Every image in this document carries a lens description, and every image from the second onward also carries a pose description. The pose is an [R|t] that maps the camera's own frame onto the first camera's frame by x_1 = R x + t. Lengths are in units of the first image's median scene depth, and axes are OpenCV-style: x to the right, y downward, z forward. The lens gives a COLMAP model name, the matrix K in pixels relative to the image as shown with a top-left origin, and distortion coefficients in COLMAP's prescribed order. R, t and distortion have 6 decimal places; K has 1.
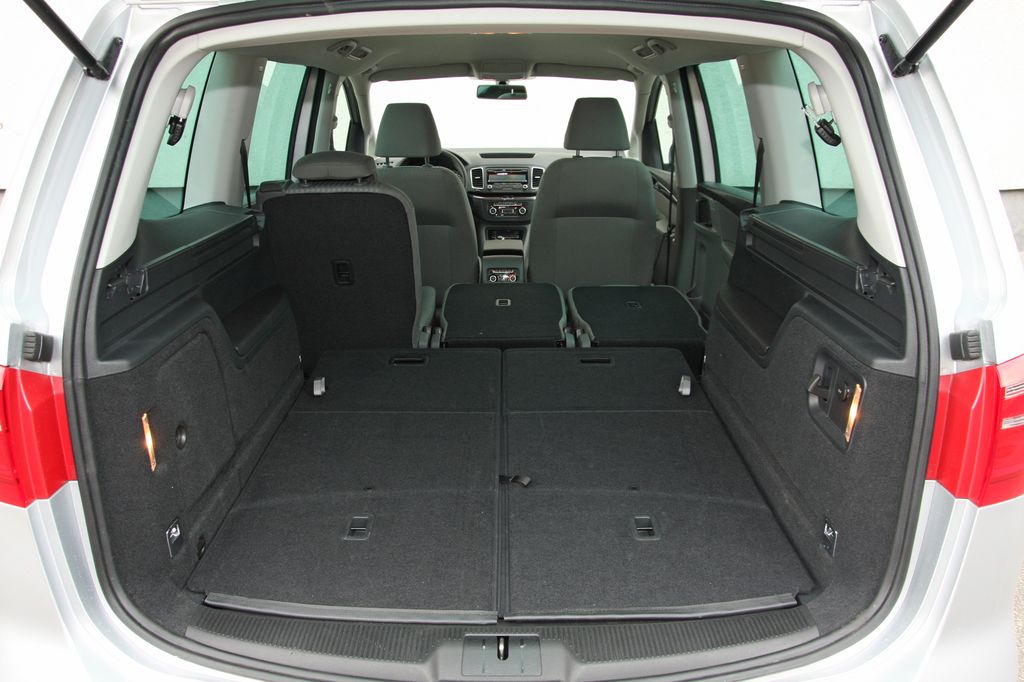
lens RADIAL K [[794.0, 0, 507.7], [0, 794.0, 336.4], [0, 0, 1]] dist [-0.119338, 0.066203]
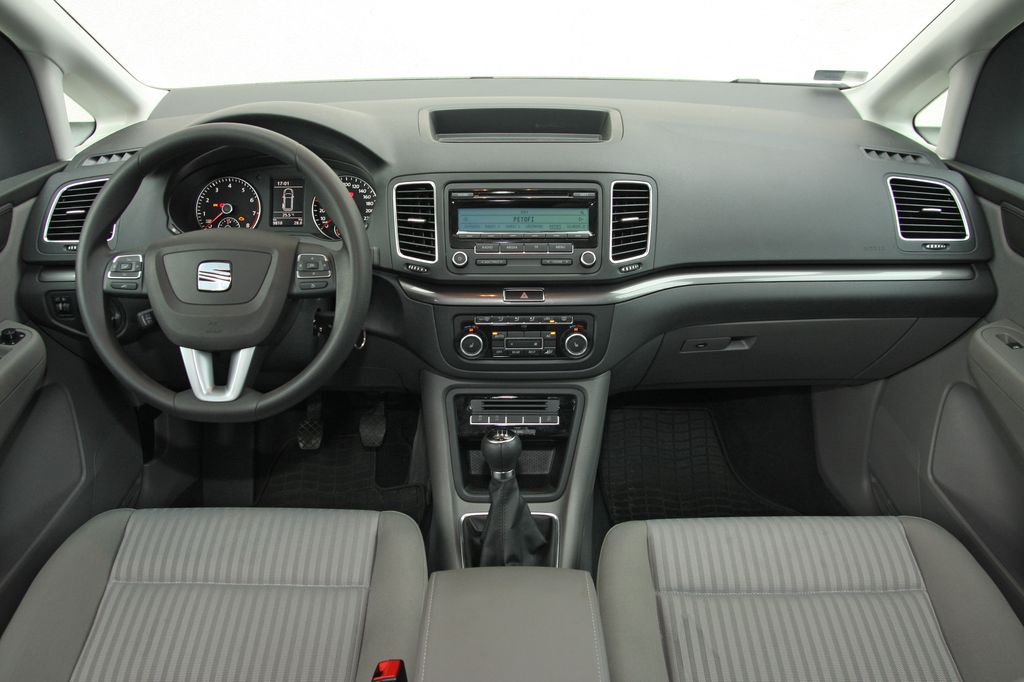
lens RADIAL K [[794.0, 0, 510.9], [0, 794.0, 342.6], [0, 0, 1]] dist [-0.119338, 0.066203]
pose [[0.999855, 0.005136, 0.016256, -0.026000], [-0.007647, 0.987343, 0.158416, -0.576821], [-0.015237, -0.158517, 0.987239, 2.048019]]
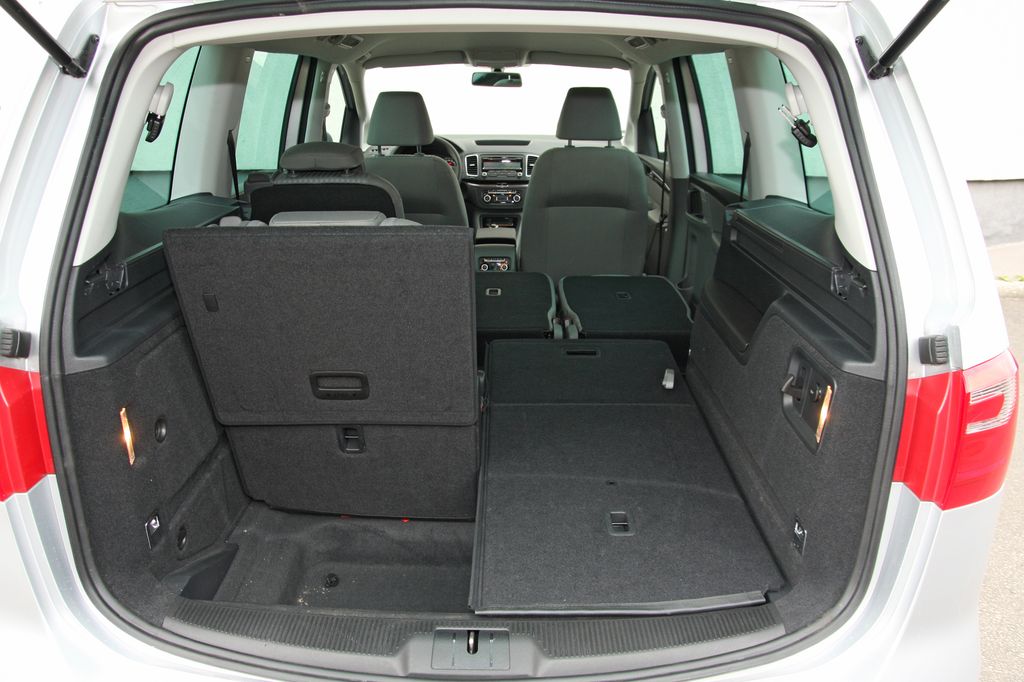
lens RADIAL K [[794.0, 0, 510.0], [0, 794.0, 336.8], [0, 0, 1]] dist [-0.119338, 0.066203]
pose [[0.999963, 0.008365, -0.002222, 0.038868], [-0.008311, 0.999690, 0.023485, -0.021459], [0.002418, -0.023466, 0.999722, -0.007924]]
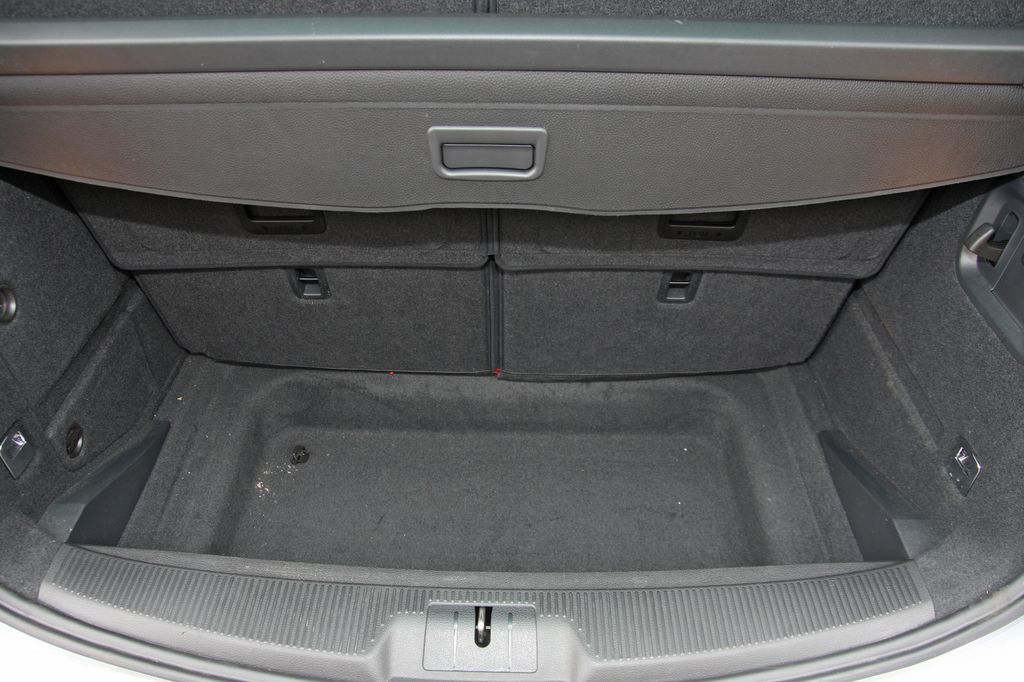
lens RADIAL K [[794.0, 0, 507.6], [0, 794.0, 349.7], [0, 0, 1]] dist [-0.119338, 0.066203]
pose [[0.999840, 0.014704, -0.010167, 0.018148], [-0.010100, 0.933901, 0.357390, -0.077544], [0.014750, -0.357230, 0.933900, 0.408340]]
